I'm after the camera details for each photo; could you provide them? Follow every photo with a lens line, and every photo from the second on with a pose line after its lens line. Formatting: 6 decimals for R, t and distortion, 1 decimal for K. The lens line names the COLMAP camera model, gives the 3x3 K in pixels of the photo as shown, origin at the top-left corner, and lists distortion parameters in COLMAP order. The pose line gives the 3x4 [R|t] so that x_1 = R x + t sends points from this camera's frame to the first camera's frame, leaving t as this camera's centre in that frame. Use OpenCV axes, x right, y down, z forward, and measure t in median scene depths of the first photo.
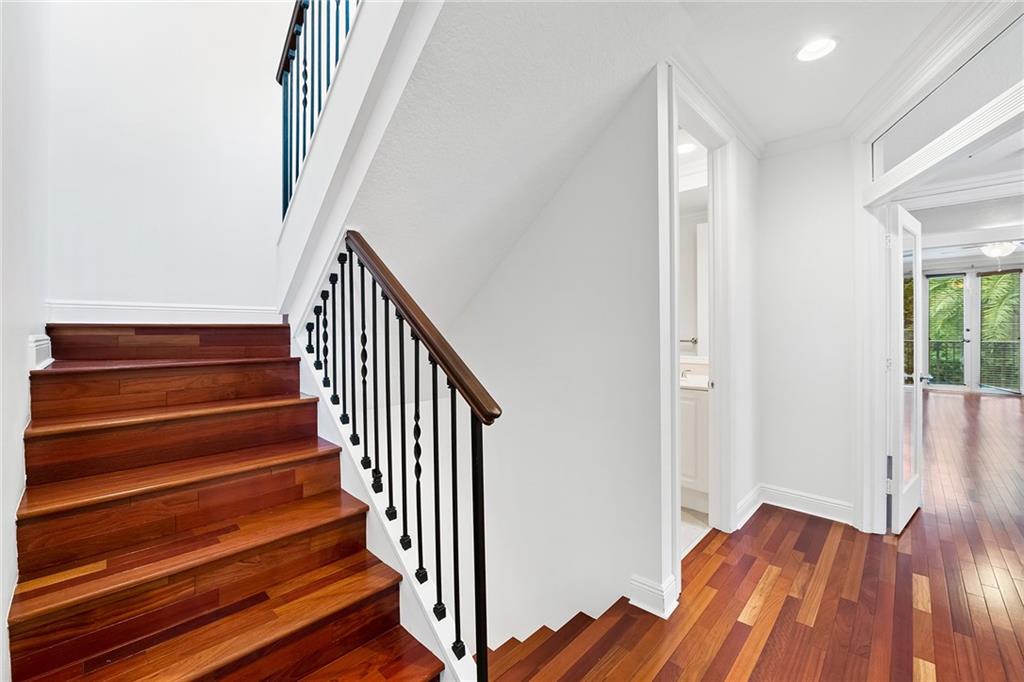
lens RADIAL K [[417.3, 0, 514.1], [0, 417.3, 333.8], [0, 0, 1]] dist [-0.001483, -0.007953]
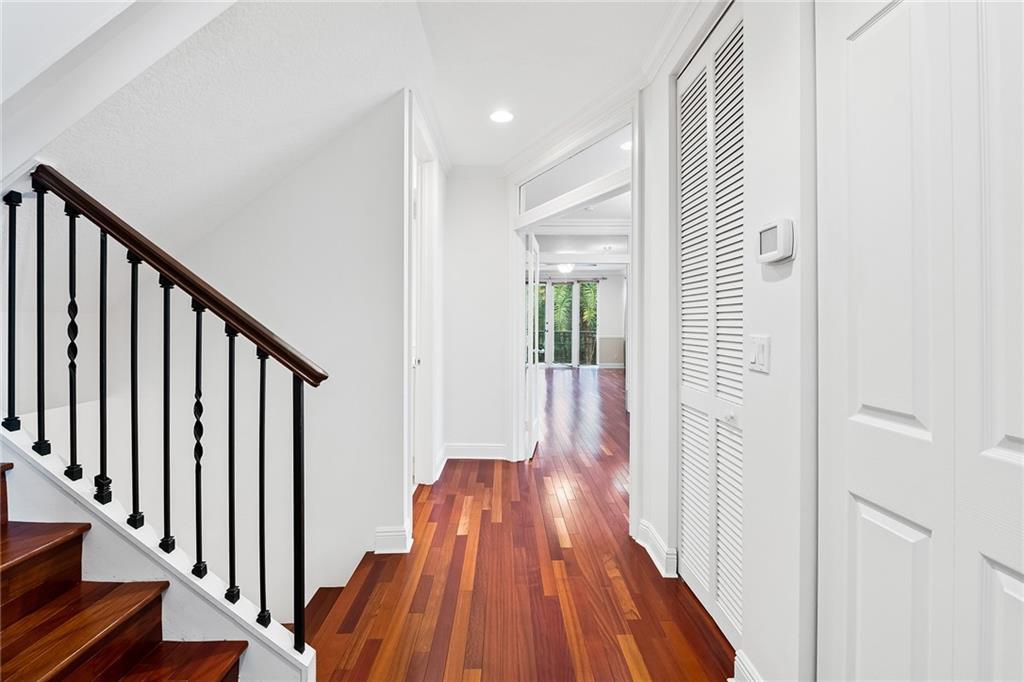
lens RADIAL K [[452.7, 0, 511.0], [0, 452.7, 323.0], [0, 0, 1]] dist [-0.001841, -0.000304]
pose [[0.719662, 0.010125, 0.694251, -0.316465], [-0.004523, 0.999941, -0.009895, 0.034969], [-0.694310, 0.003981, 0.719665, -0.137064]]
